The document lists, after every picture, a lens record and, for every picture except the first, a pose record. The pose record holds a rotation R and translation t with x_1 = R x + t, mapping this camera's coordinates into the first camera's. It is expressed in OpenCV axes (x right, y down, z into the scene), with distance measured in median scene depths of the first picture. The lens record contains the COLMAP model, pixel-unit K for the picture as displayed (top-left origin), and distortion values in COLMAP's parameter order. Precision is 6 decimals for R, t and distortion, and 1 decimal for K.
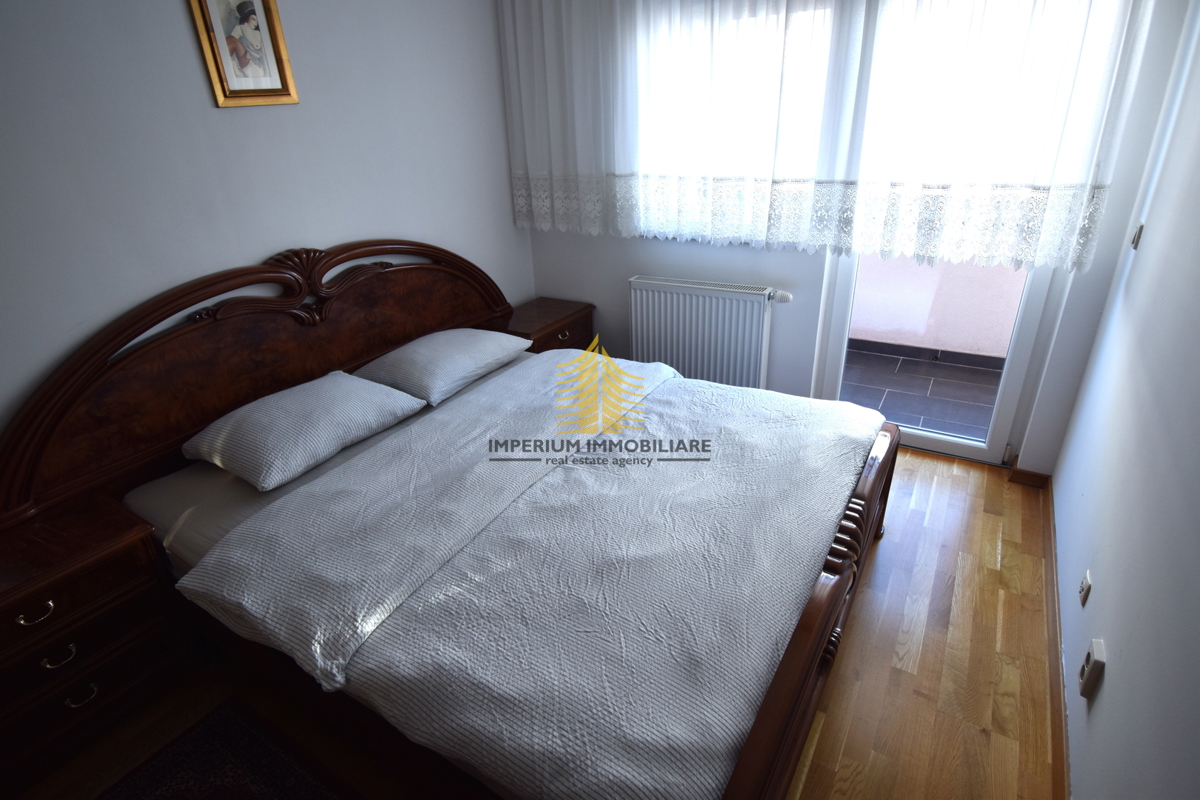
lens RADIAL K [[614.5, 0, 598.7], [0, 614.5, 397.2], [0, 0, 1]] dist [0.019681, -0.029299]
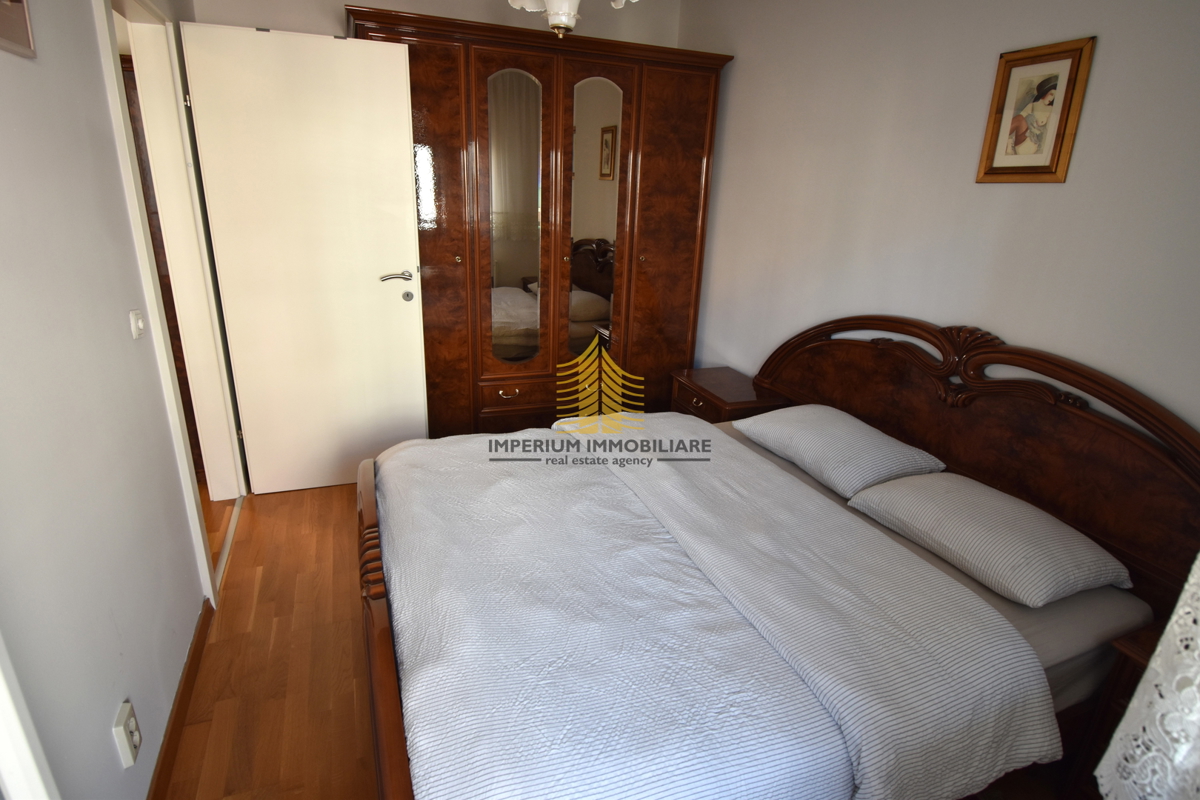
lens RADIAL K [[614.5, 0, 598.7], [0, 614.5, 397.2], [0, 0, 1]] dist [0.019681, -0.029299]
pose [[-0.588539, 0.276496, -0.759718, 0.664640], [-0.364838, 0.747745, 0.554771, -0.532529], [0.721467, 0.603678, -0.339201, 1.087075]]
